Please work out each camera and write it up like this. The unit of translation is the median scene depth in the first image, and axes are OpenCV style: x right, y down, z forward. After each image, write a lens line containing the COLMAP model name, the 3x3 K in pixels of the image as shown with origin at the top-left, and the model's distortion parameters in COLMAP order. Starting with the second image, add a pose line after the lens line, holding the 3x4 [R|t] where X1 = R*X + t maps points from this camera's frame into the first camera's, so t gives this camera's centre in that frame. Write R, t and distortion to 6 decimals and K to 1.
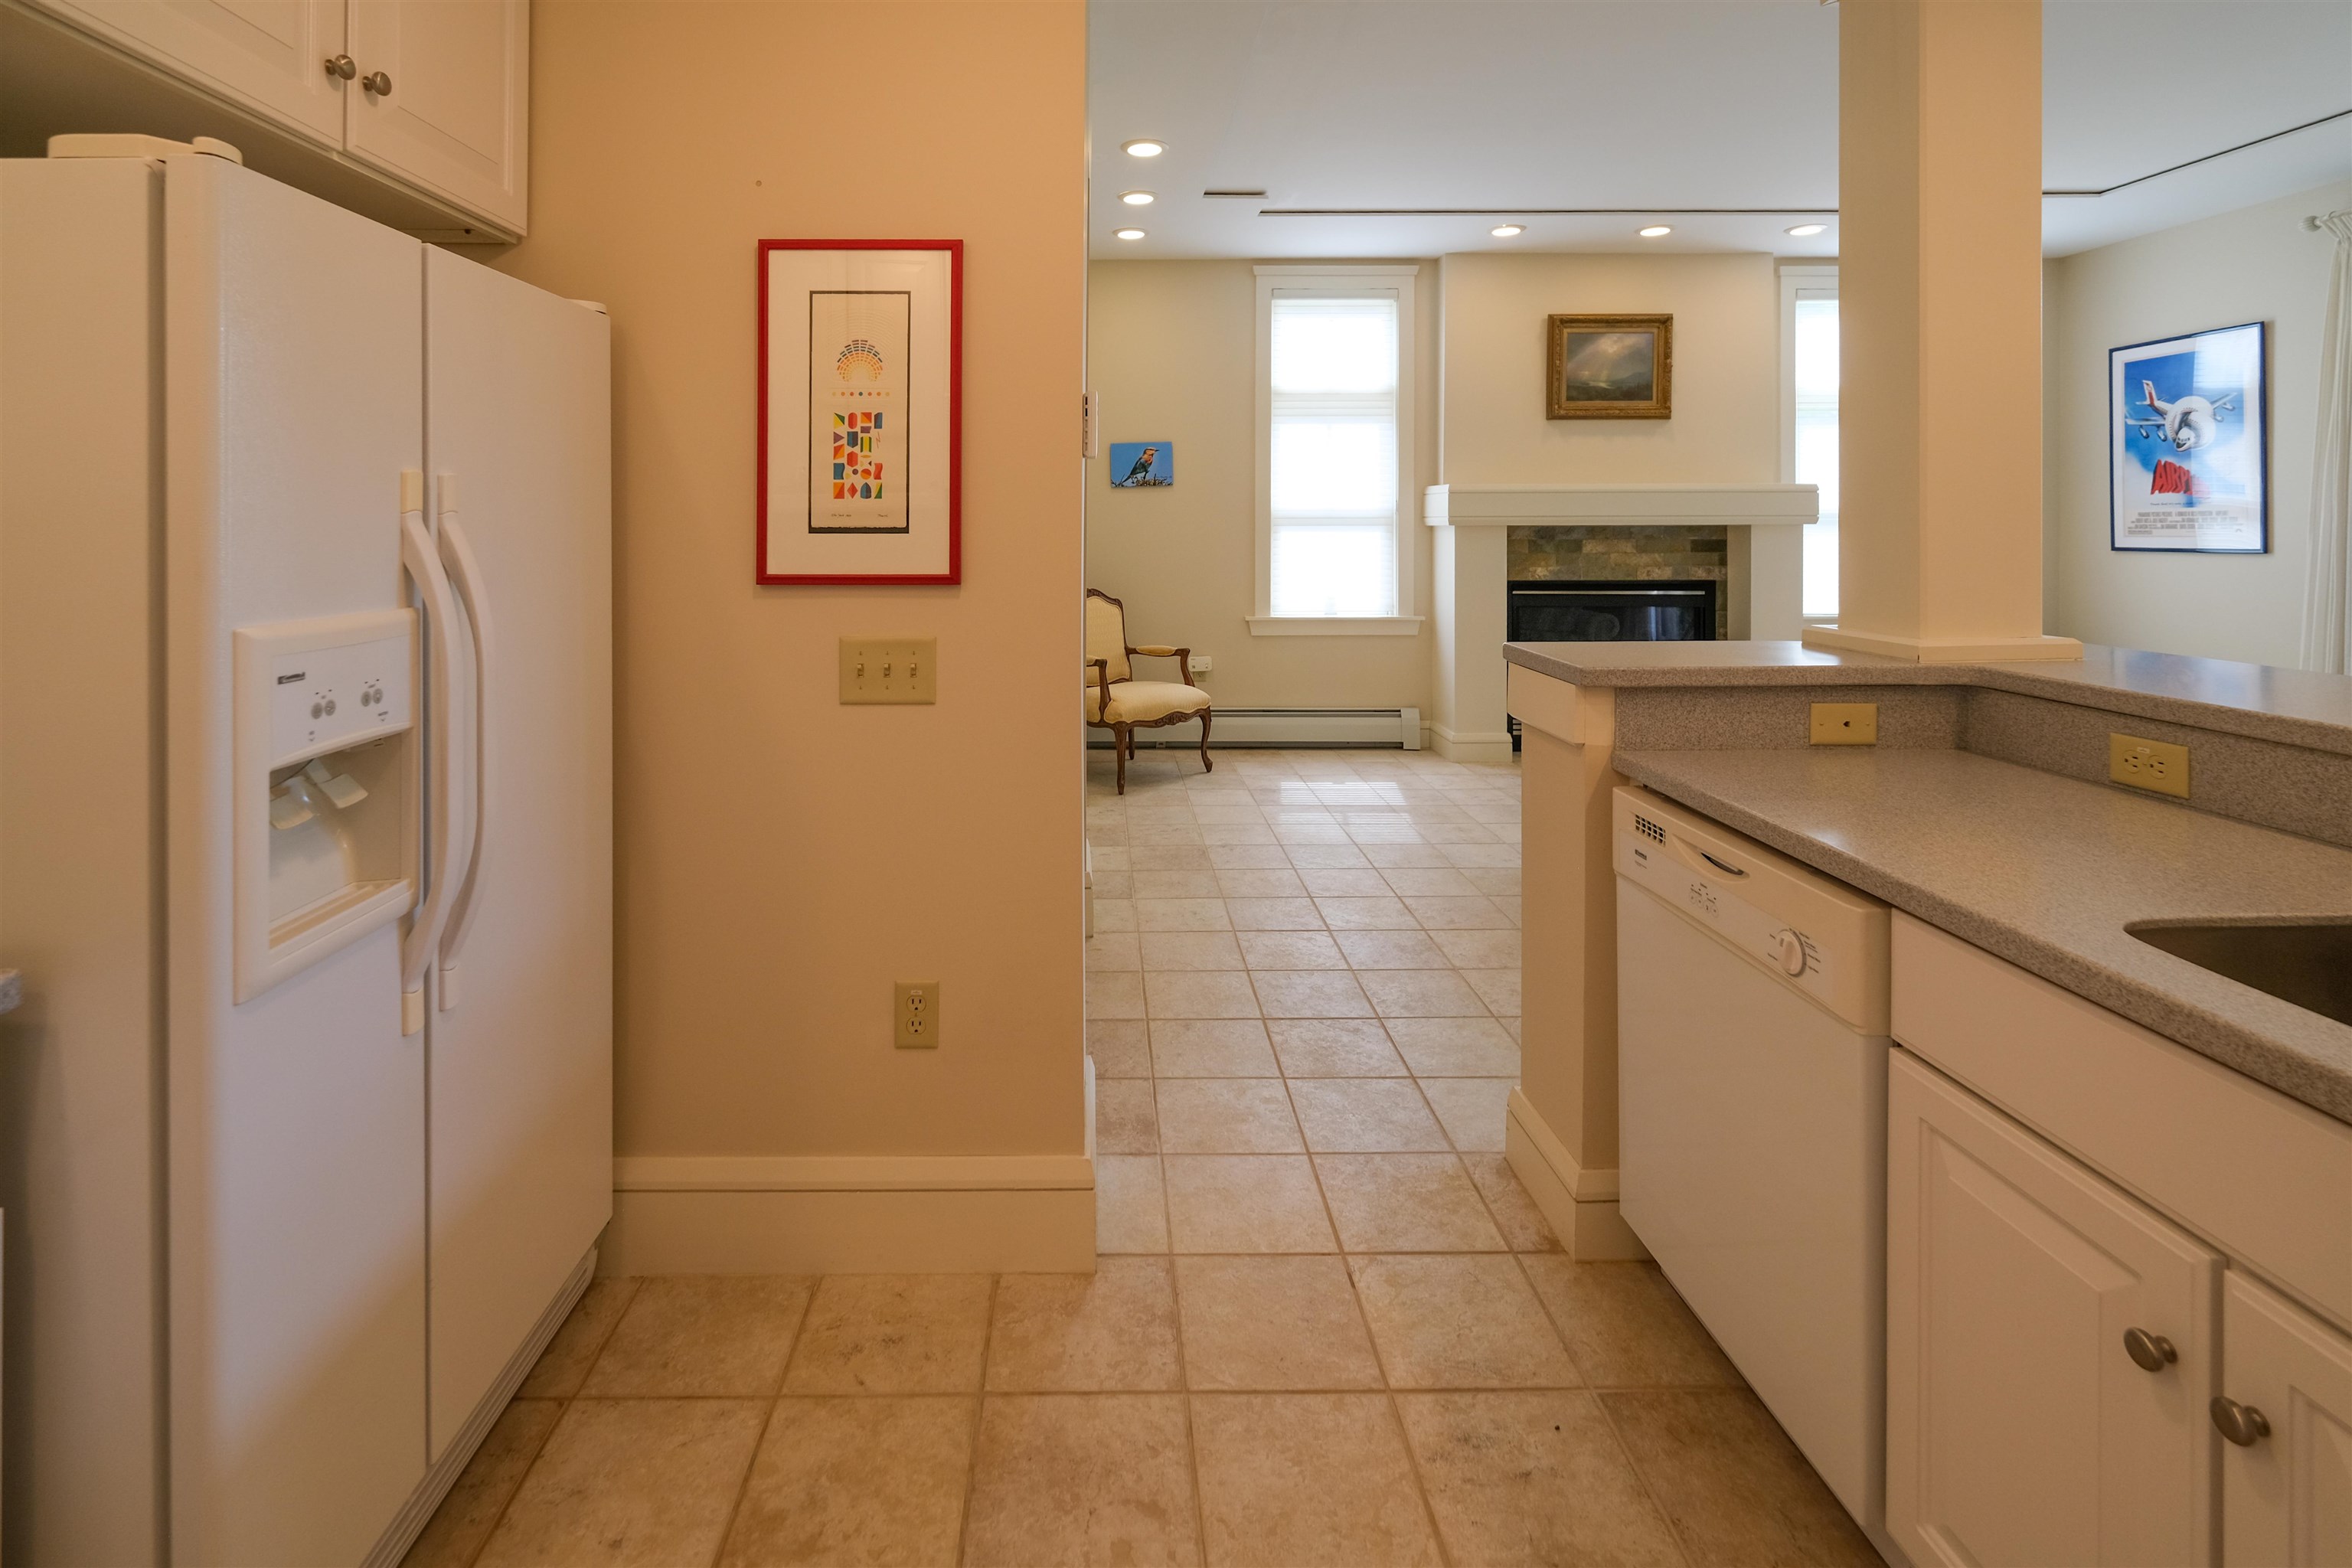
lens RADIAL K [[1117.2, 0, 1136.1], [0, 1117.2, 673.9], [0, 0, 1]] dist [-0.007536, -0.000370]
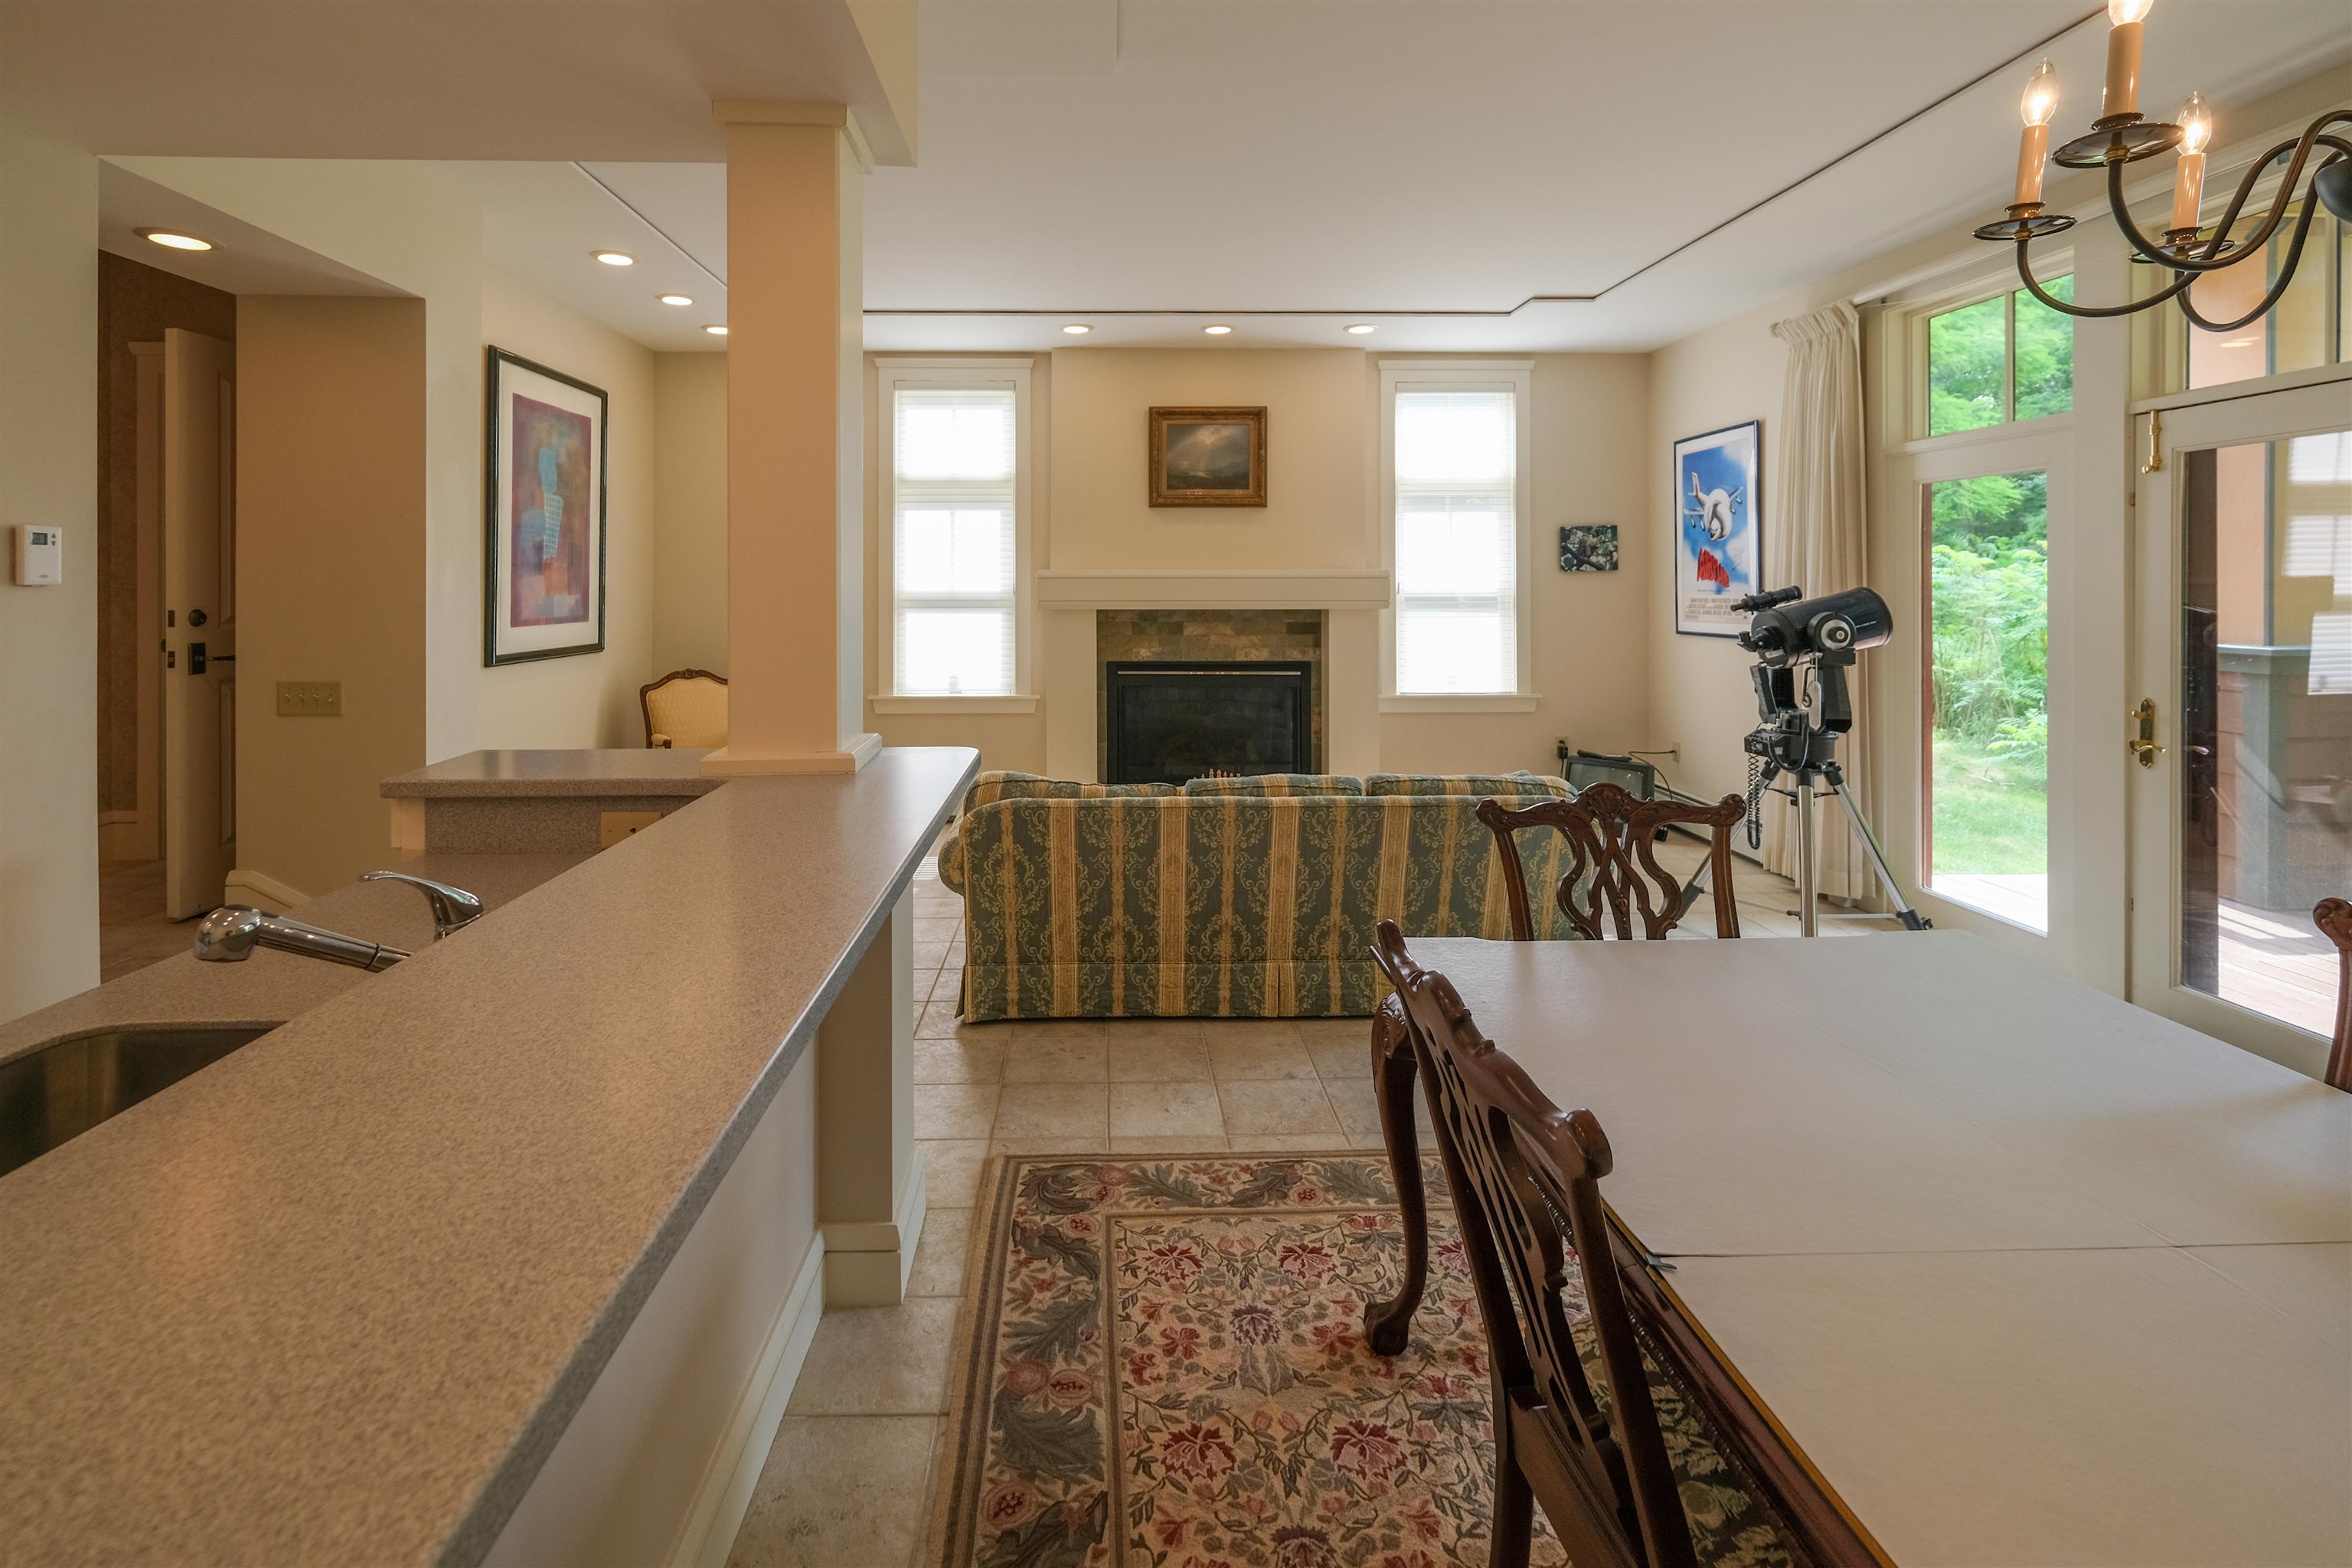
lens RADIAL K [[1117.2, 0, 1216.7], [0, 1117.2, 693.3], [0, 0, 1]] dist [-0.007536, -0.000370]
pose [[0.999884, 0.001222, 0.015194, 0.417888], [-0.000643, 0.999275, -0.038077, -0.016580], [-0.015229, 0.038062, 0.999159, -0.025657]]
